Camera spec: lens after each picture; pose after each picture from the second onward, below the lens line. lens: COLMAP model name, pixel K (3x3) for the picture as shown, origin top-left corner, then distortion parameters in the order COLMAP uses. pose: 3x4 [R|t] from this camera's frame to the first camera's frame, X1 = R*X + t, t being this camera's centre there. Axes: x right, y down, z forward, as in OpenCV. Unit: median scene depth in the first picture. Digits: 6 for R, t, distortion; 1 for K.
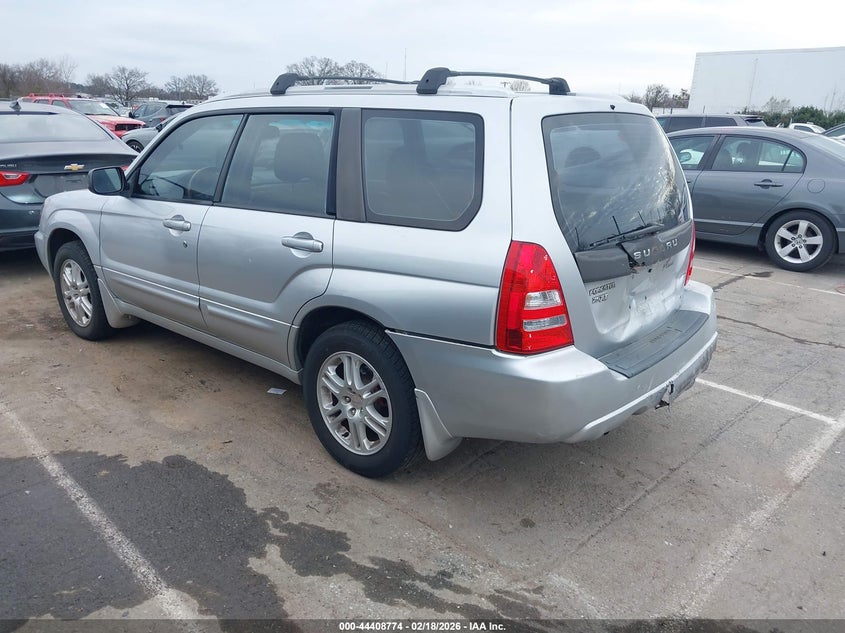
lens RADIAL K [[707.6, 0, 419.1], [0, 707.6, 317.6], [0, 0, 1]] dist [-0.002191, 0.006446]
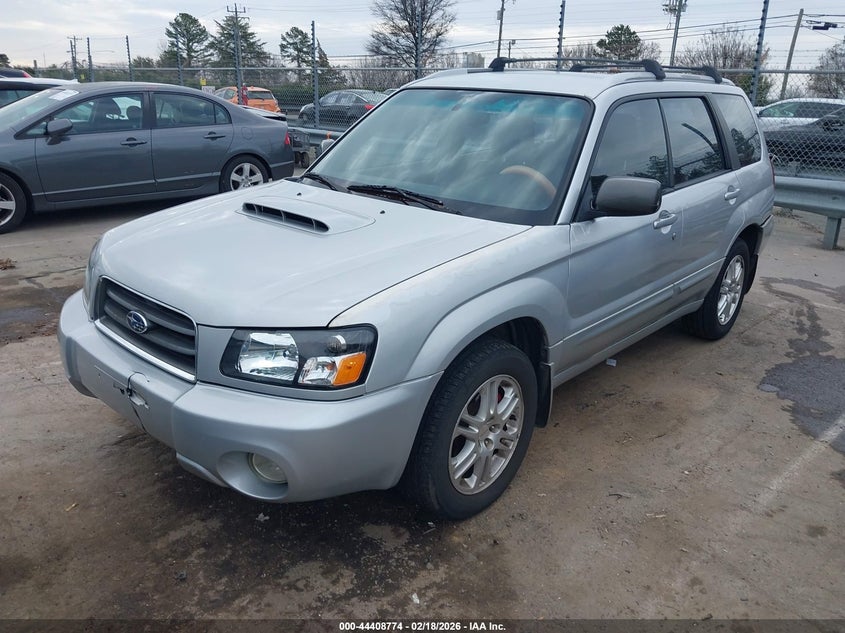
lens RADIAL K [[747.8, 0, 419.4], [0, 747.8, 315.0], [0, 0, 1]] dist [0.000290, 0.006608]
pose [[-0.053014, -0.316962, 0.946955, -1.469926], [0.247303, 0.914582, 0.319971, -0.465654], [-0.967487, 0.251148, 0.029900, 1.486749]]
